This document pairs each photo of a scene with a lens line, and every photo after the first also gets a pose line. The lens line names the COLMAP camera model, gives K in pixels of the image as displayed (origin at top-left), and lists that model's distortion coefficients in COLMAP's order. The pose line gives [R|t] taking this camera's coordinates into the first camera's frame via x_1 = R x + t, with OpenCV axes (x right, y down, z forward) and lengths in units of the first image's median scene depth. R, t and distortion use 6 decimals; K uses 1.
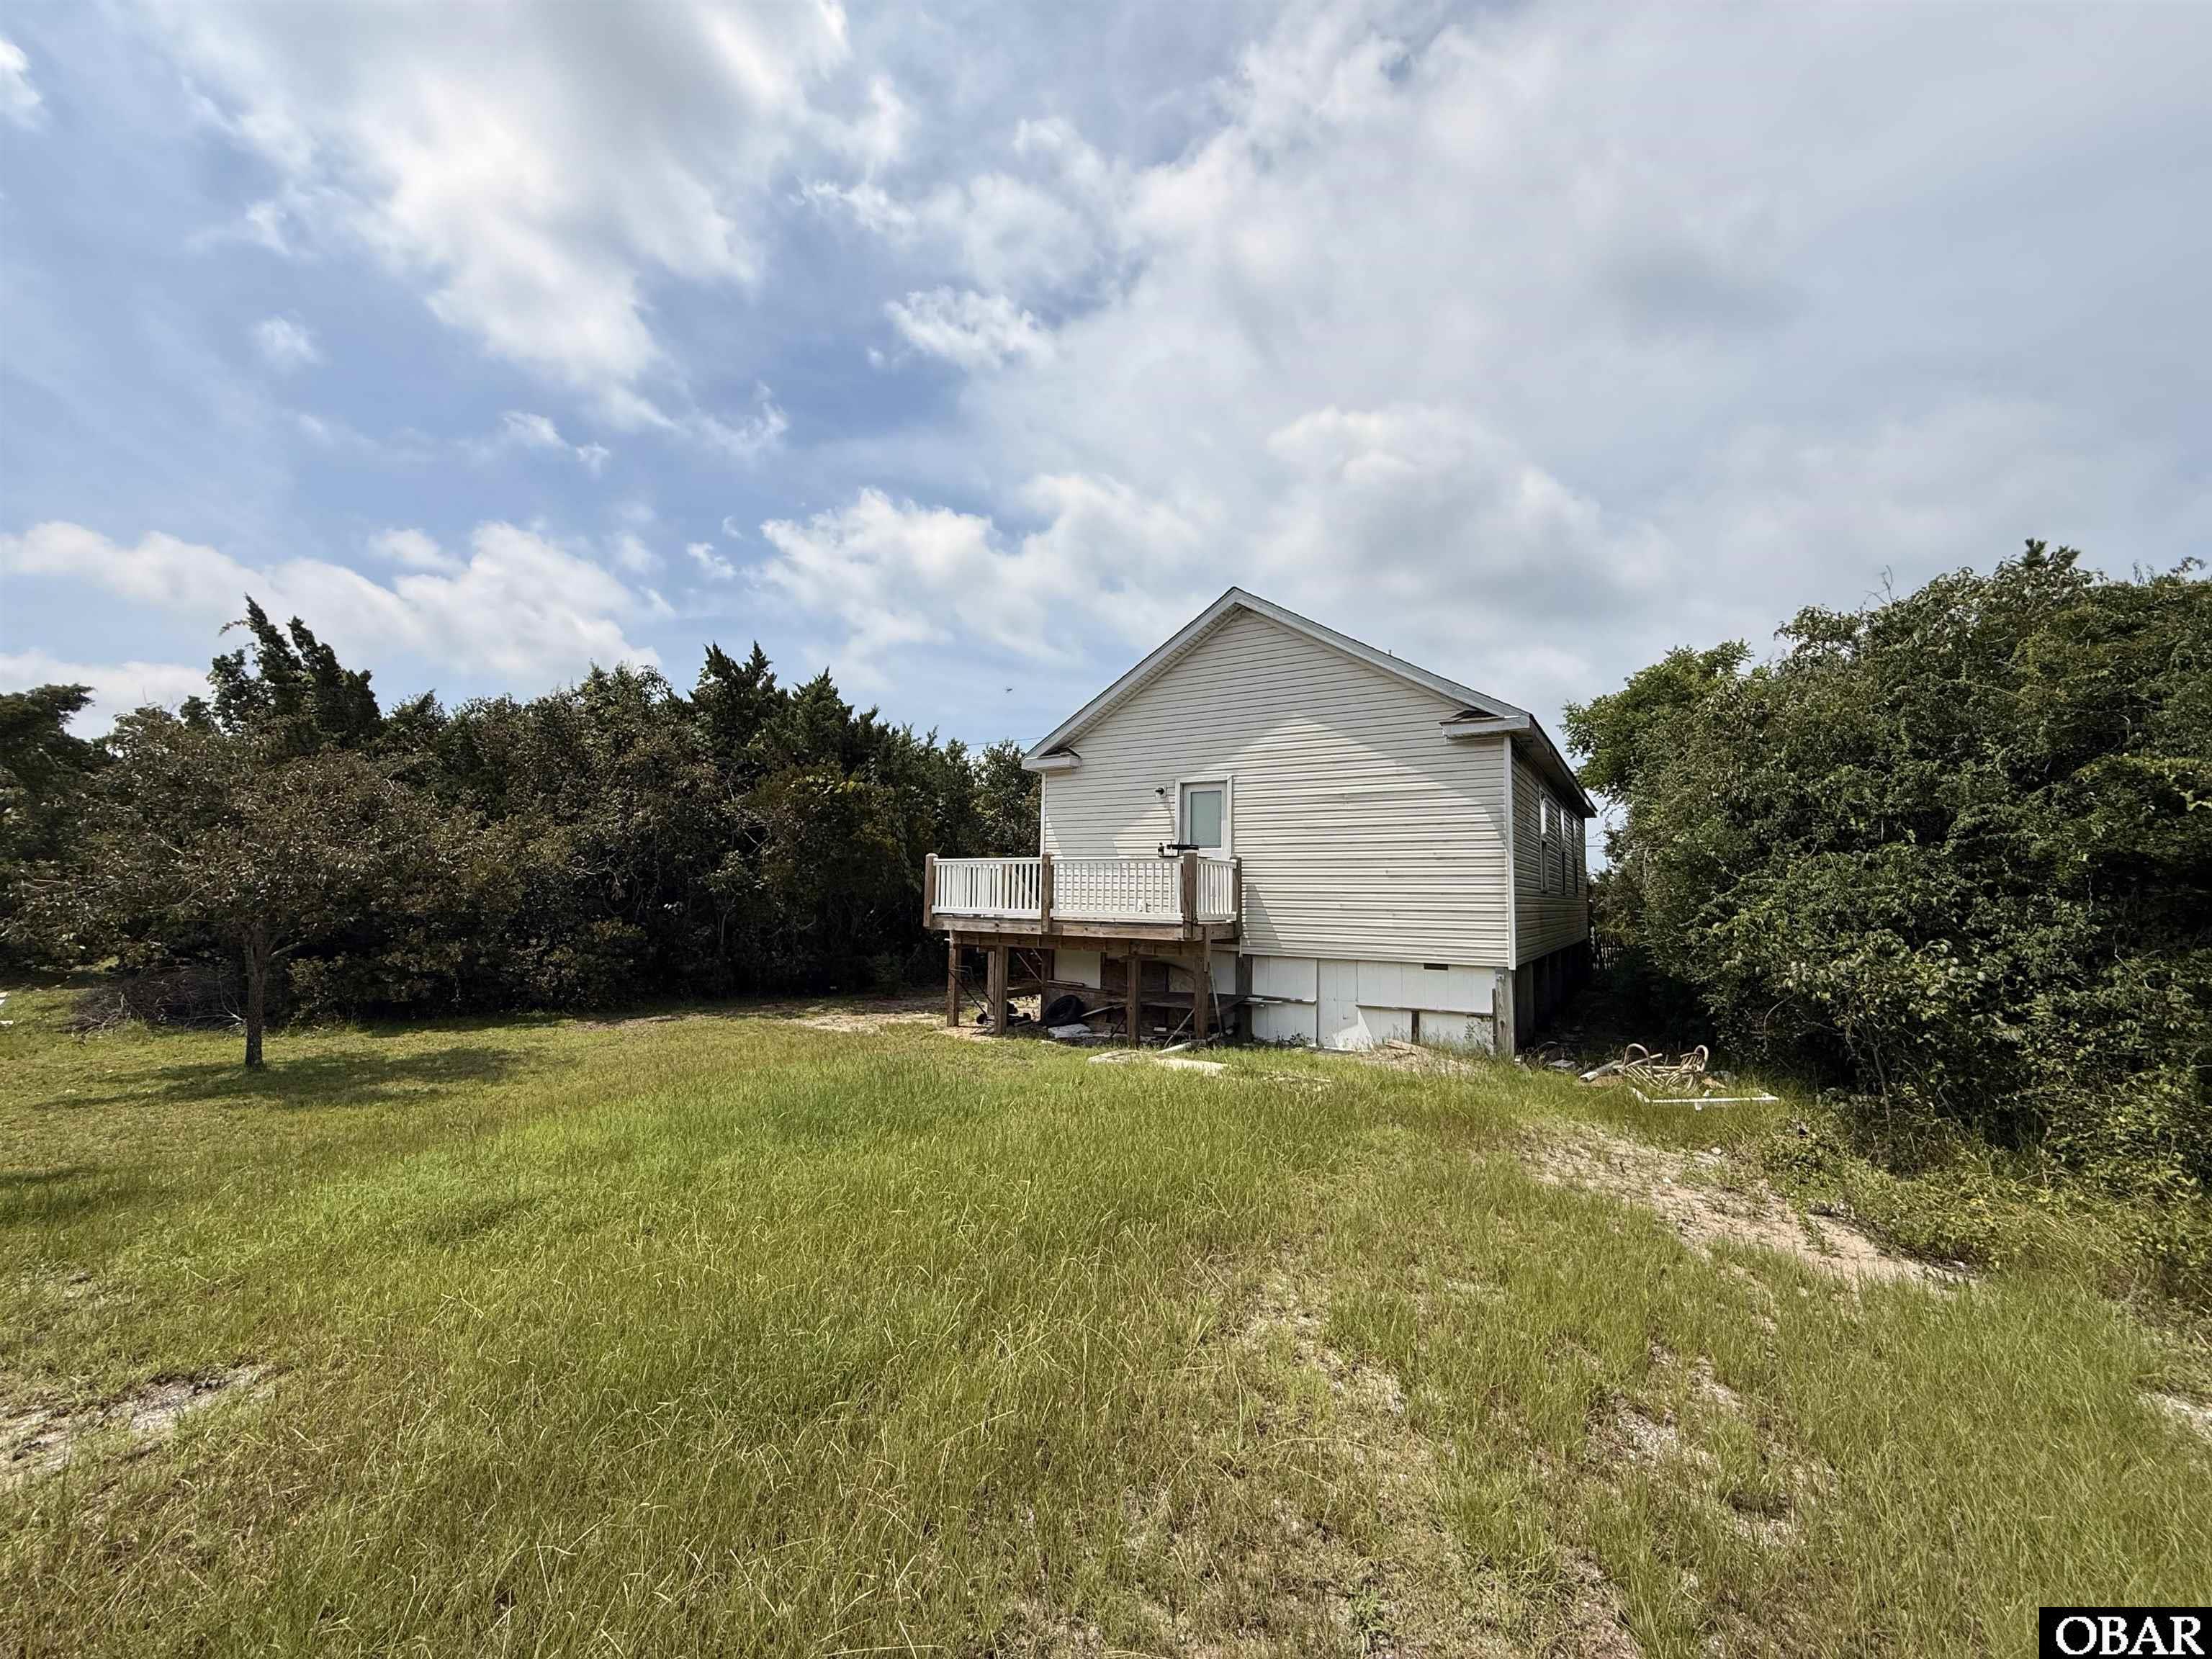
lens RADIAL K [[879.3, 0, 1102.3], [0, 879.3, 837.7], [0, 0, 1]] dist [0.000416, -0.000658]
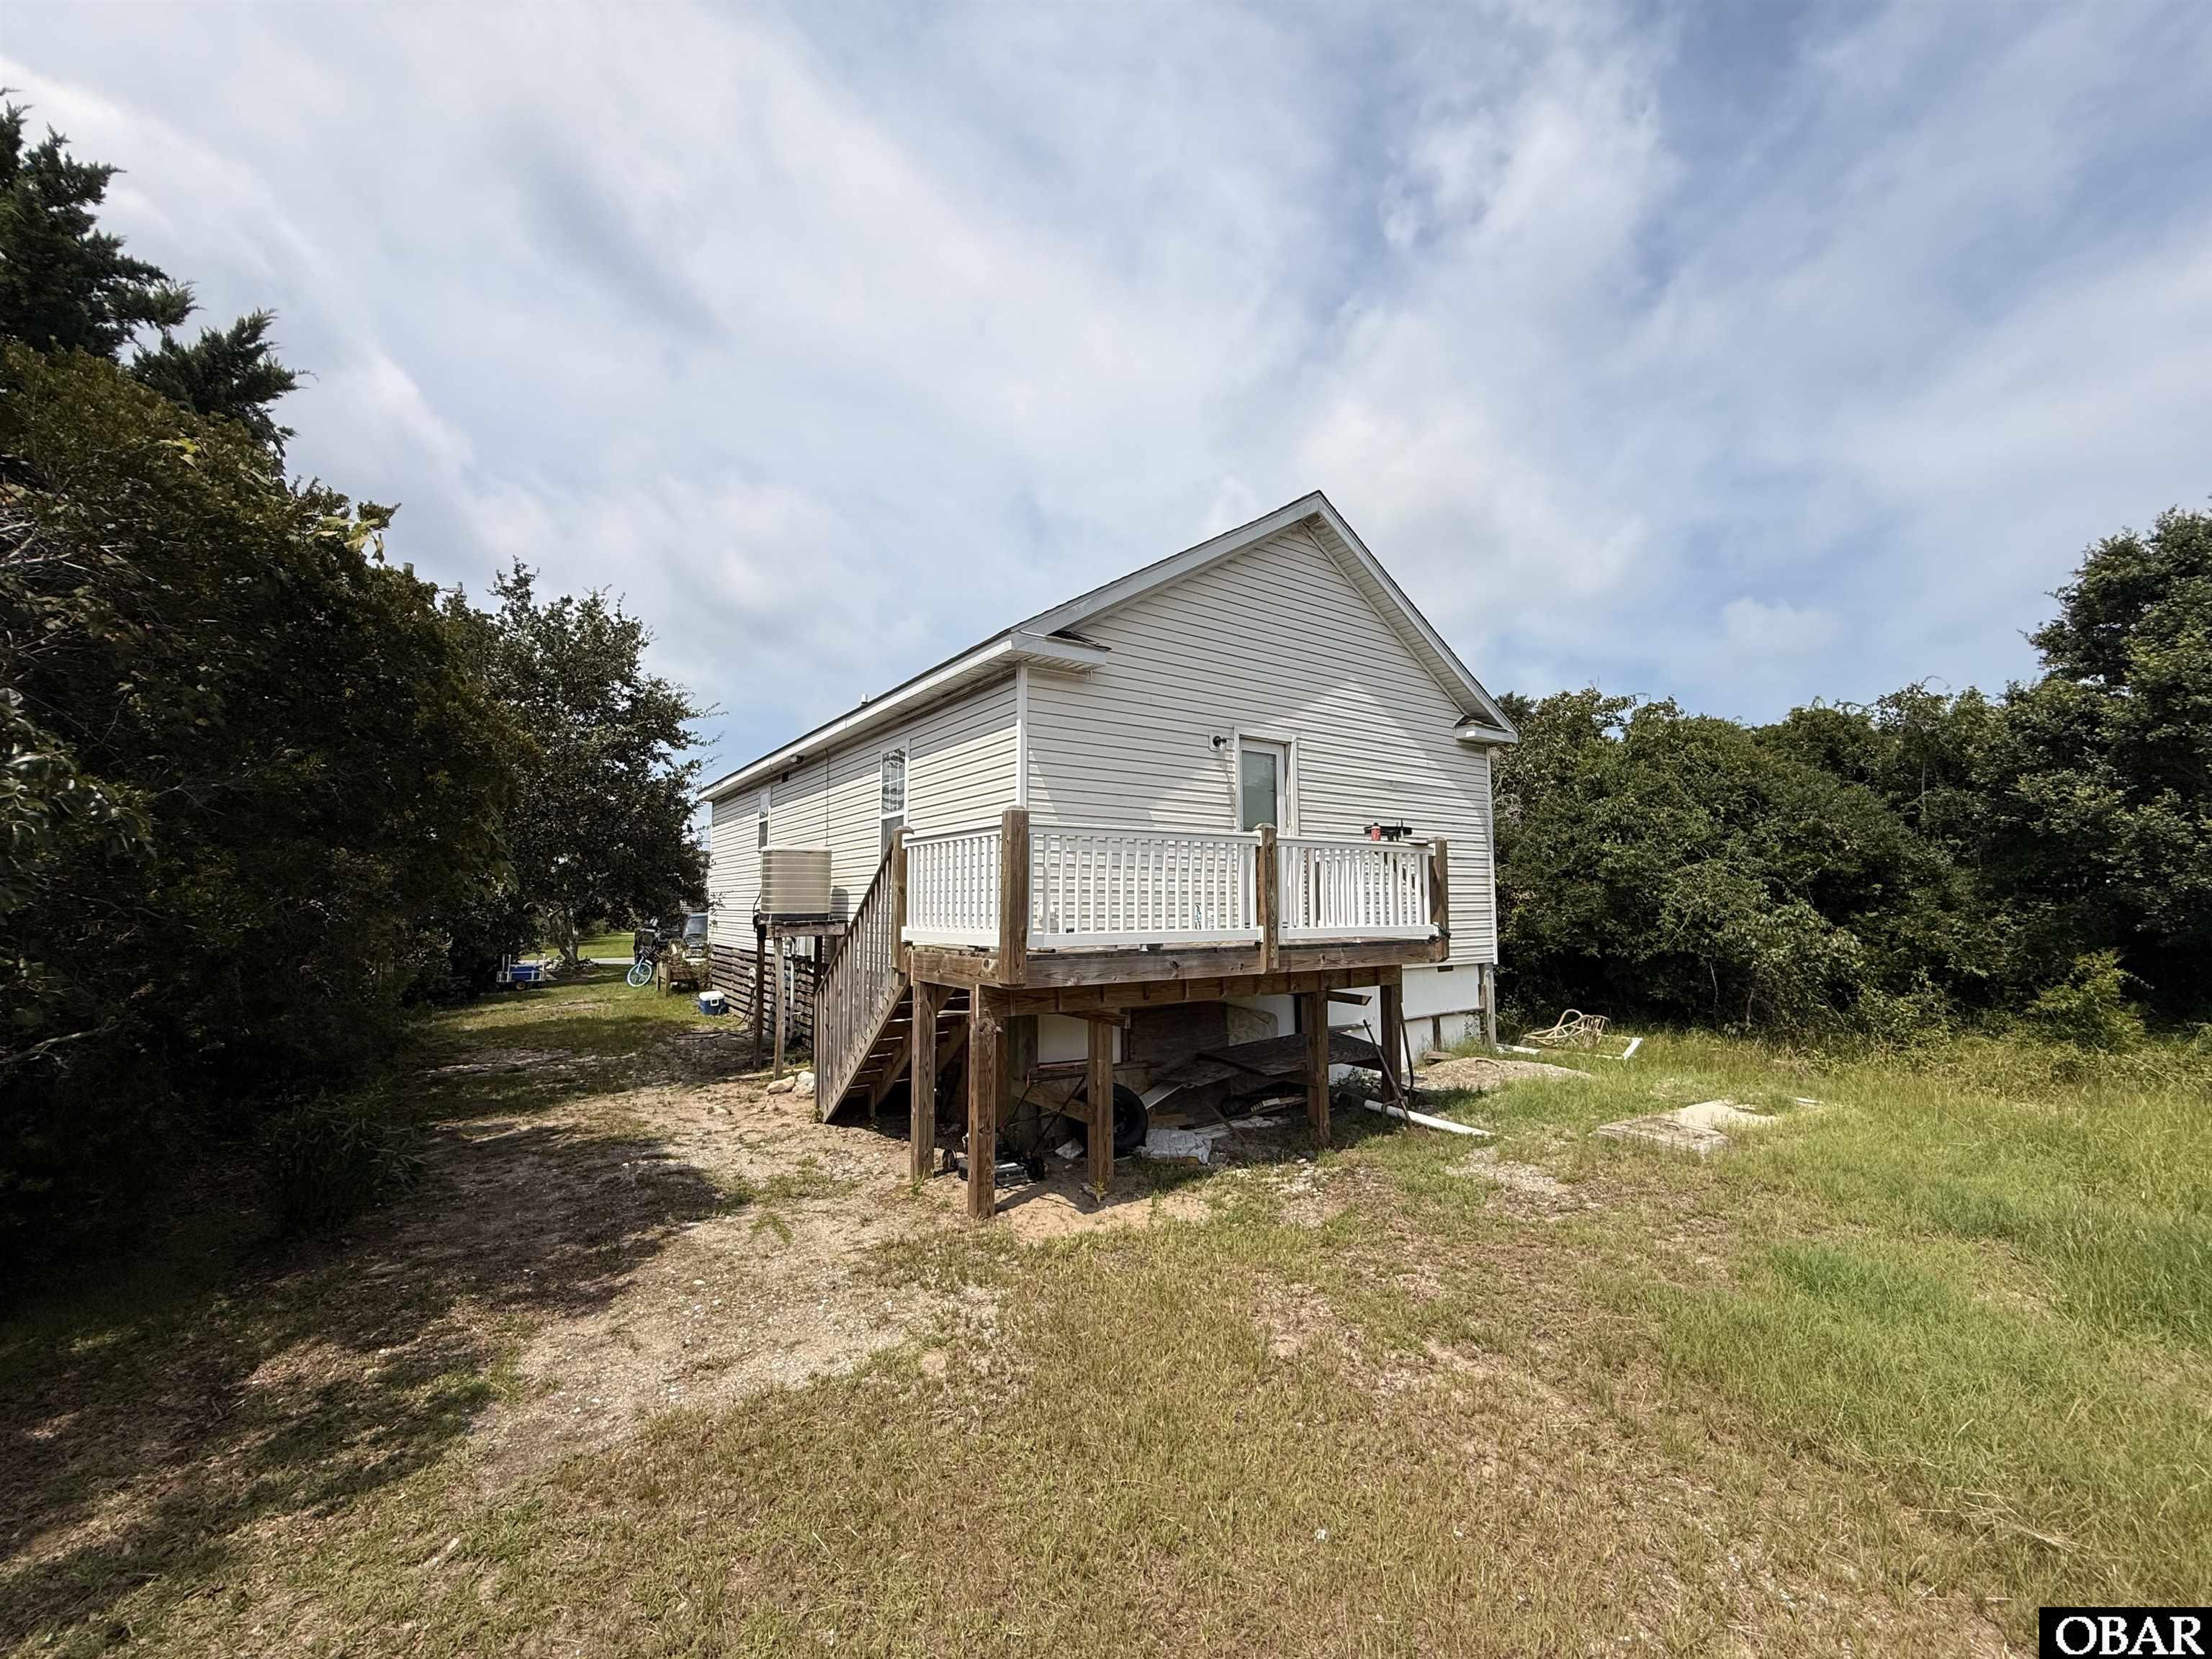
lens RADIAL K [[879.3, 0, 1102.3], [0, 879.3, 837.7], [0, 0, 1]] dist [0.000416, -0.000658]
pose [[0.381338, 0.062883, 0.922294, -0.591044], [-0.038752, 0.997894, -0.052015, 0.059081], [-0.923623, -0.015905, 0.382972, 0.855836]]
